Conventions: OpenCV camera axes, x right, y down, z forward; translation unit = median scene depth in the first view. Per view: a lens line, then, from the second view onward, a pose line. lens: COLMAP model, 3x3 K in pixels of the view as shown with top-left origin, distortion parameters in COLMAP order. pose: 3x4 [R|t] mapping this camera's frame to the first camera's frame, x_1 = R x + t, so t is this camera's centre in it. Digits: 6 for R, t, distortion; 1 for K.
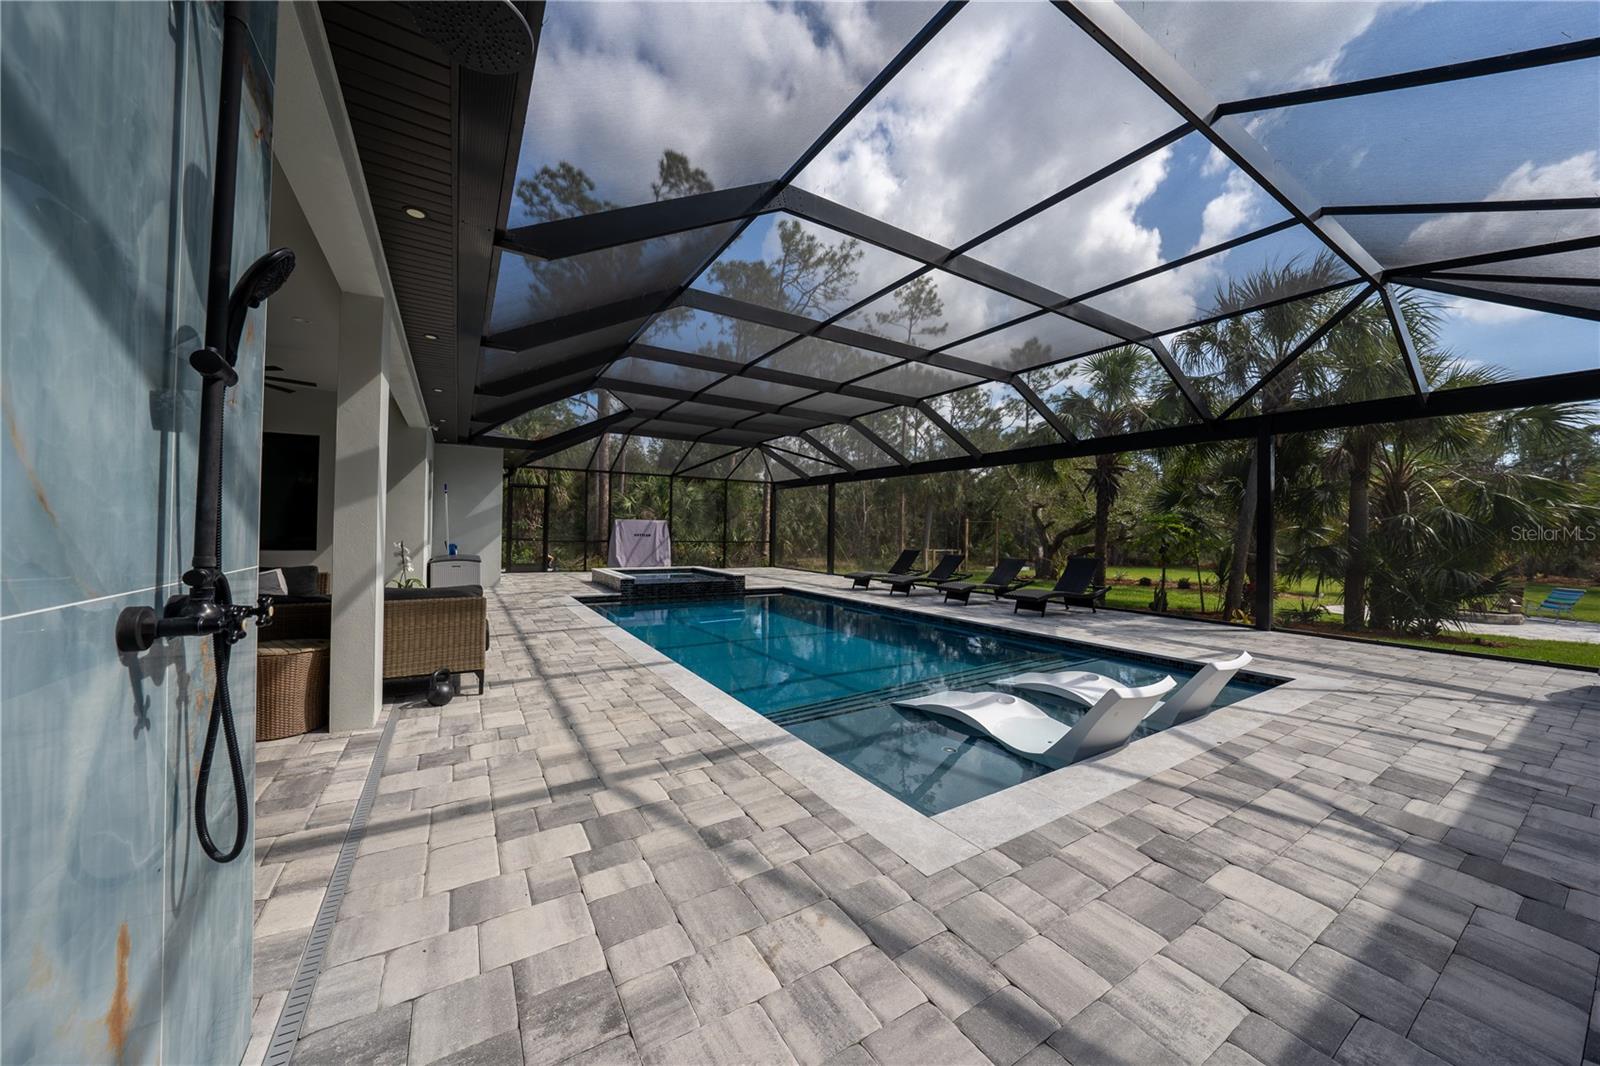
lens RADIAL K [[543.3, 0, 797.5], [0, 543.3, 529.4], [0, 0, 1]] dist [-0.025588, 0.007140]
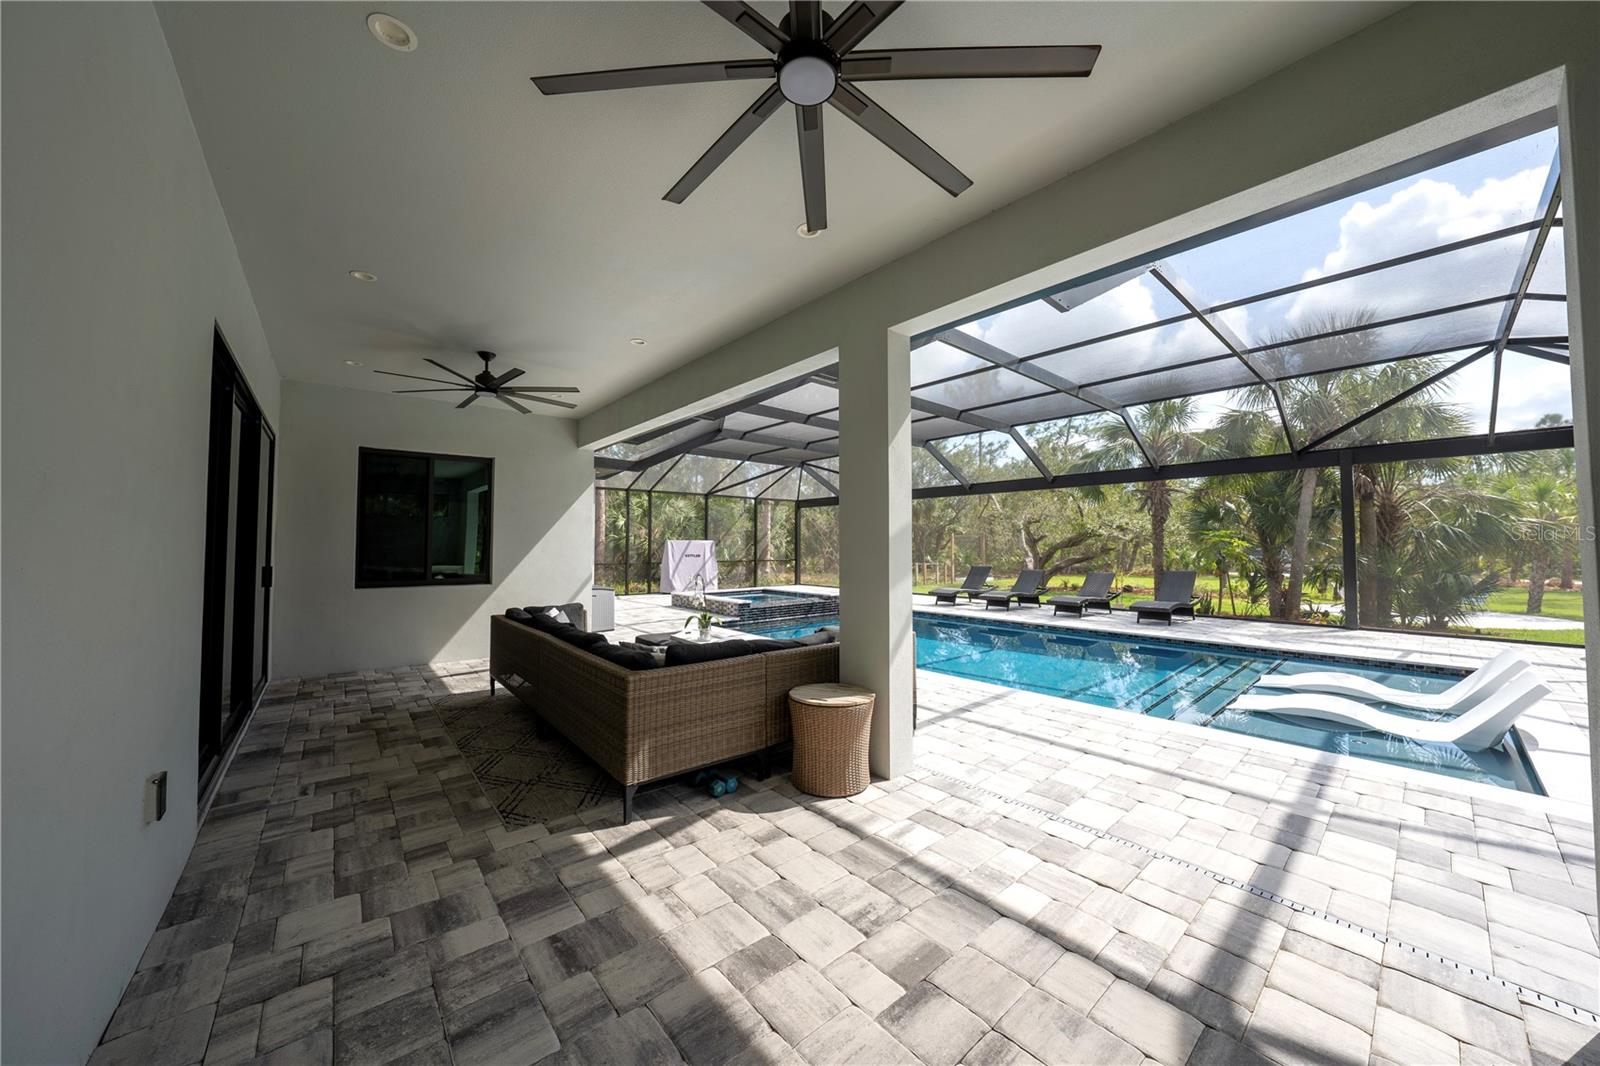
lens RADIAL K [[543.3, 0, 797.5], [0, 543.3, 529.4], [0, 0, 1]] dist [-0.025588, 0.007140]
pose [[0.985553, -0.008384, 0.169159, -0.389691], [0.012175, 0.999697, -0.021385, -0.020170], [-0.168929, 0.023135, 0.985357, 0.011959]]
